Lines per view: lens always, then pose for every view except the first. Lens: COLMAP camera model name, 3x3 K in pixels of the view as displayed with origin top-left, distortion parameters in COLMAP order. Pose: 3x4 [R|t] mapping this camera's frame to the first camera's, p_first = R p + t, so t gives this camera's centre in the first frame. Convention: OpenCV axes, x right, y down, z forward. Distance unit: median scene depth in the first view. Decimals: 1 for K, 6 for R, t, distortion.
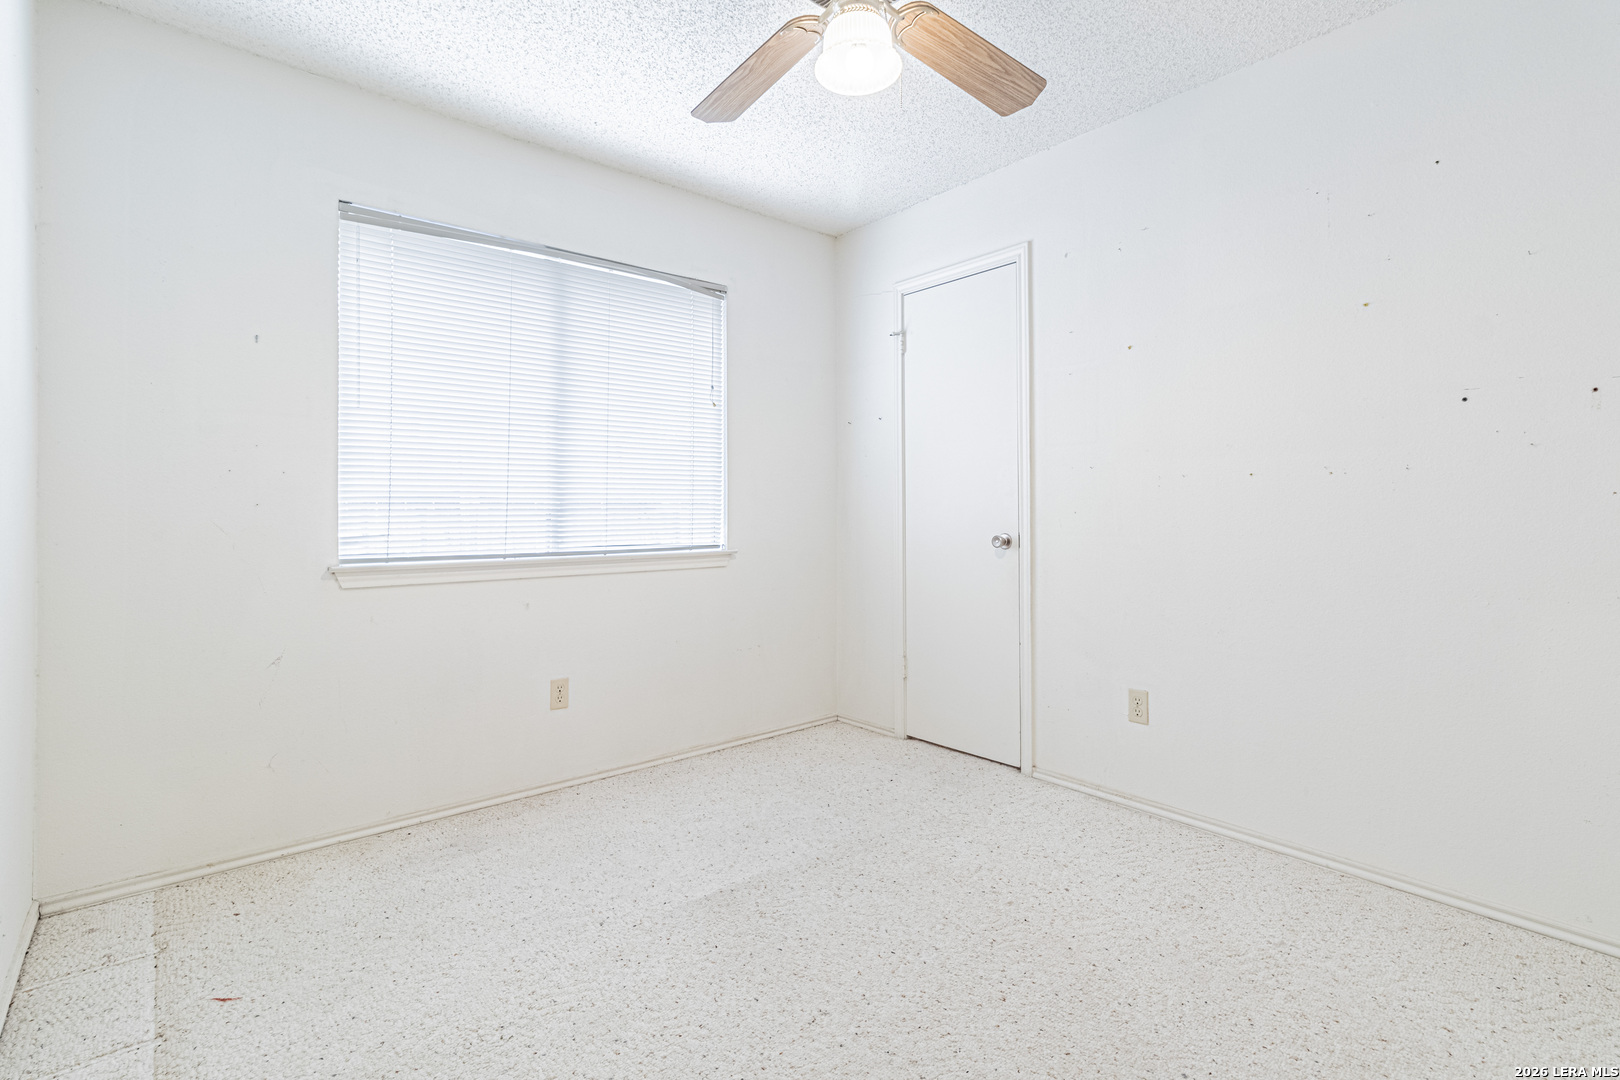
lens RADIAL K [[773.9, 0, 820.6], [0, 773.9, 503.8], [0, 0, 1]] dist [0.003193, 0.000134]
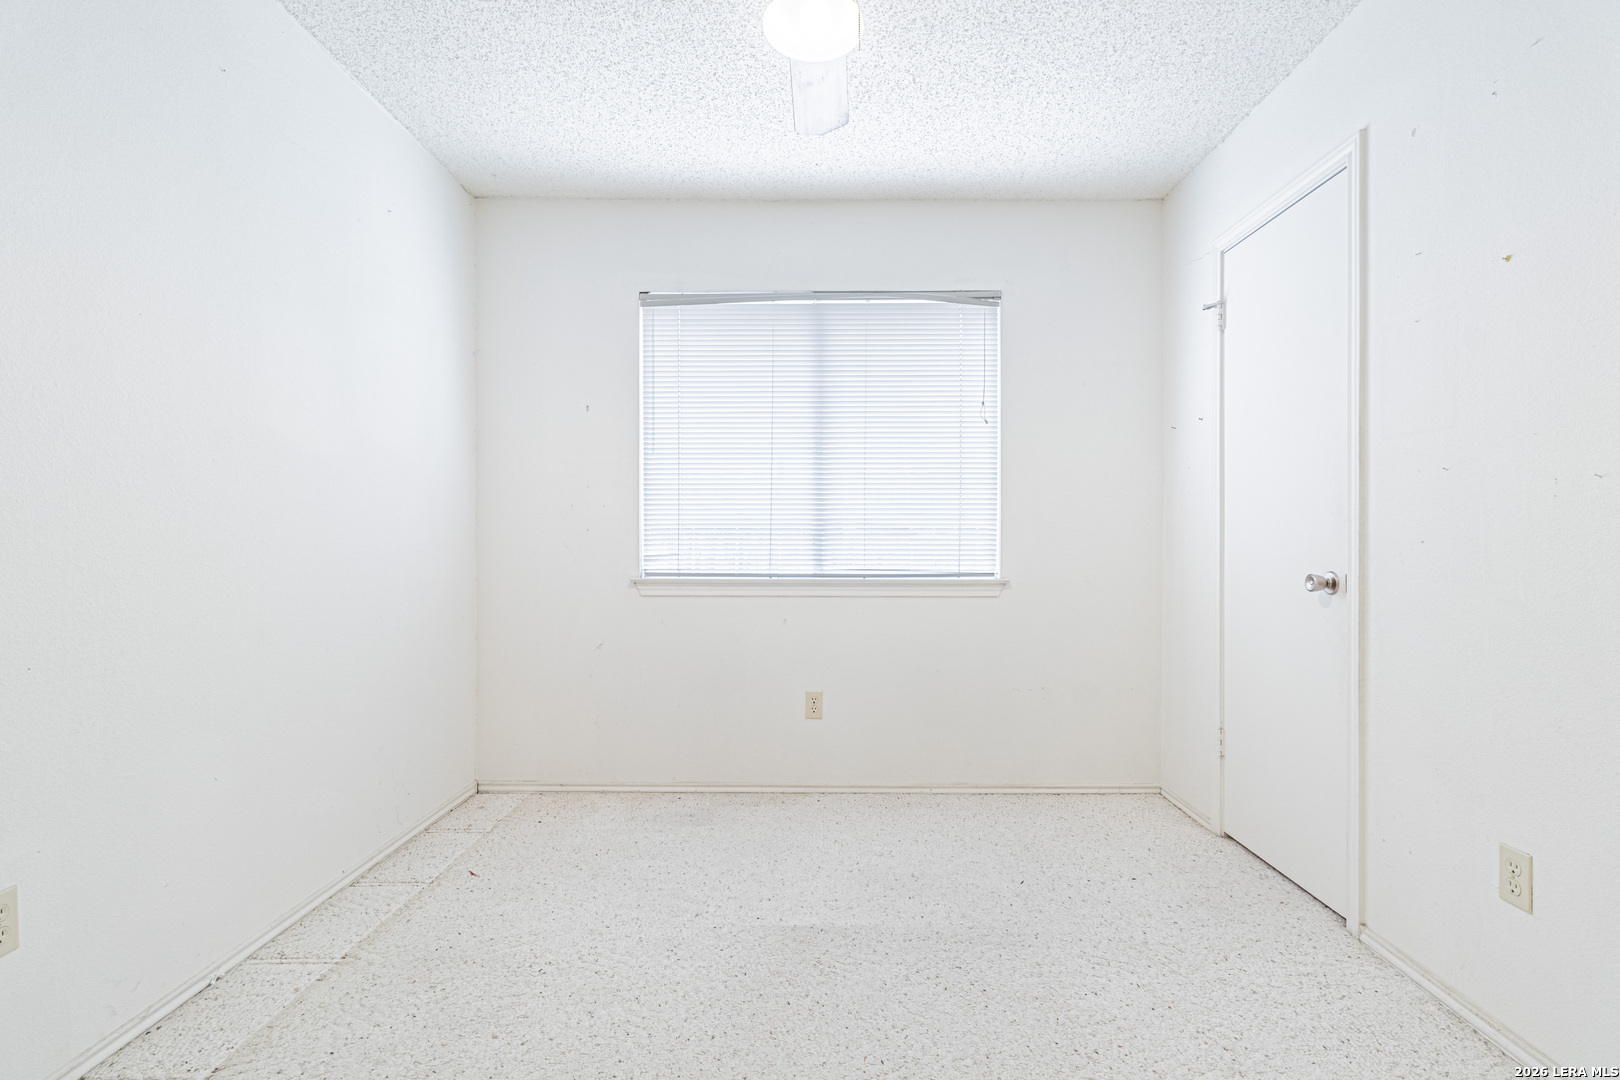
lens RADIAL K [[757.5, 0, 813.3], [0, 757.5, 537.8], [0, 0, 1]] dist [0.003267, 0.000127]
pose [[0.749387, 0.006595, -0.662100, 0.371574], [0.001860, 0.999925, 0.012066, -0.000479], [0.662130, -0.010274, 0.749319, 0.216711]]
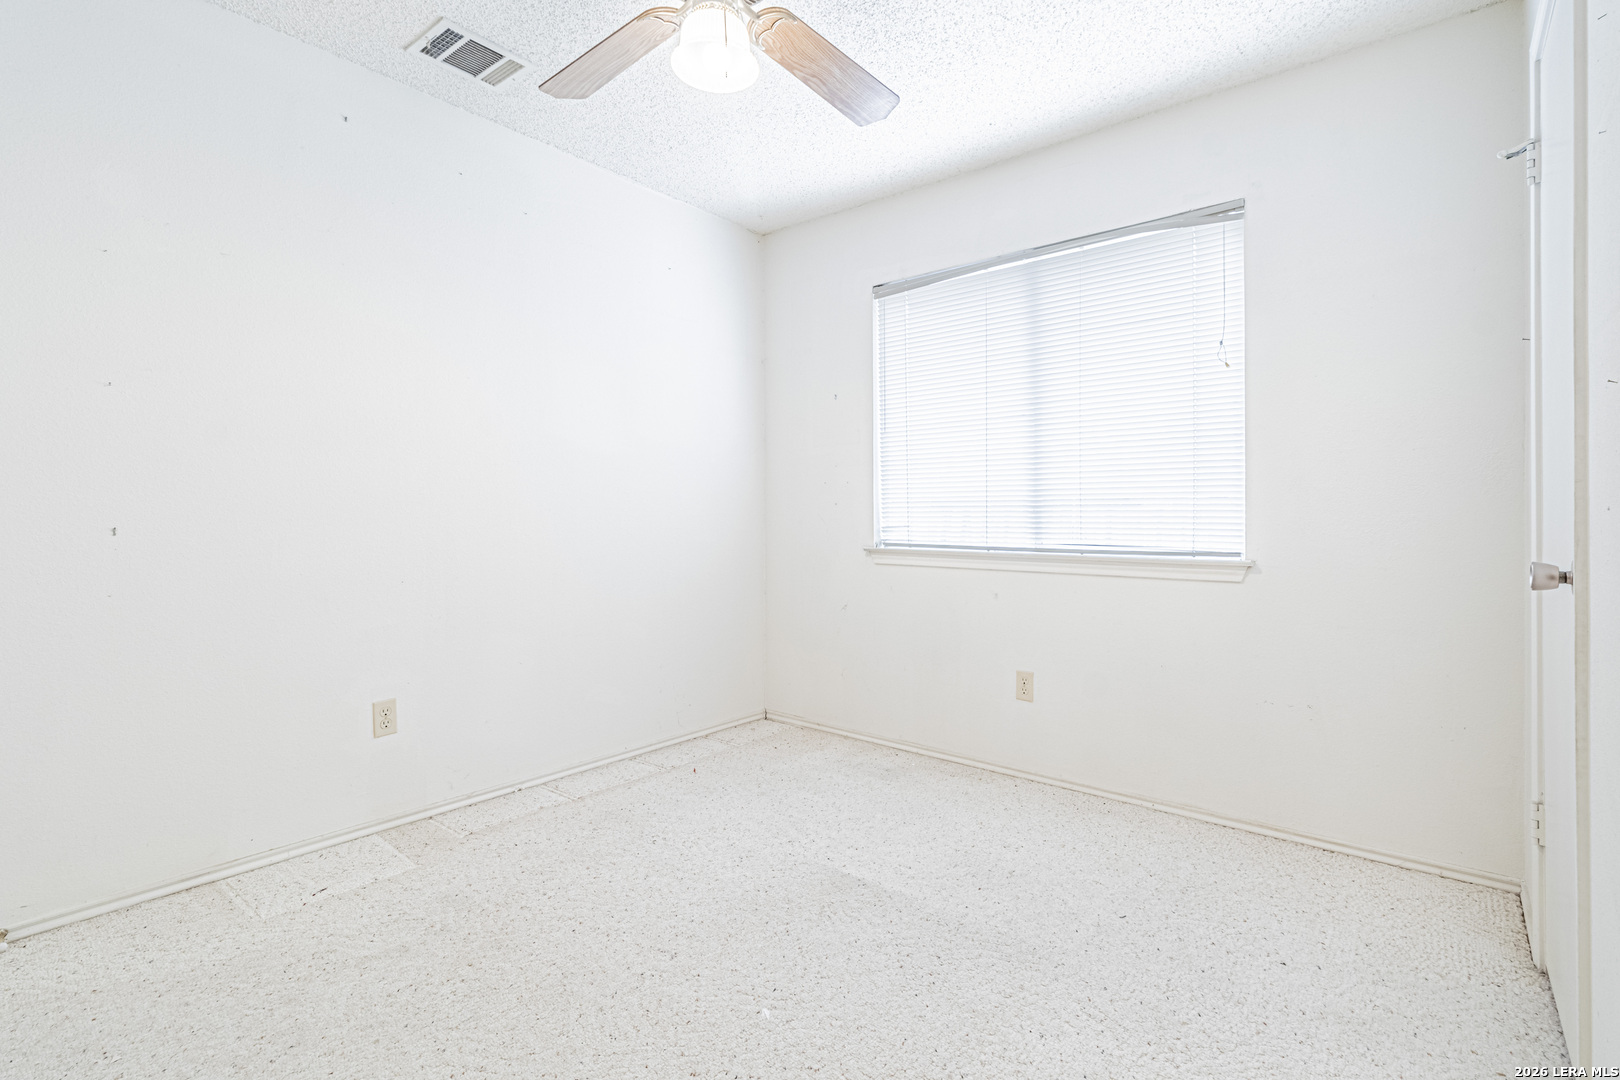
lens RADIAL K [[764.0, 0, 809.4], [0, 764.0, 509.7], [0, 0, 1]] dist [0.002413, 0.000199]
pose [[0.157879, 0.001058, -0.987458, 0.635528], [0.011174, 0.999933, 0.002858, 0.006484], [0.987395, -0.011485, 0.157856, 0.579745]]
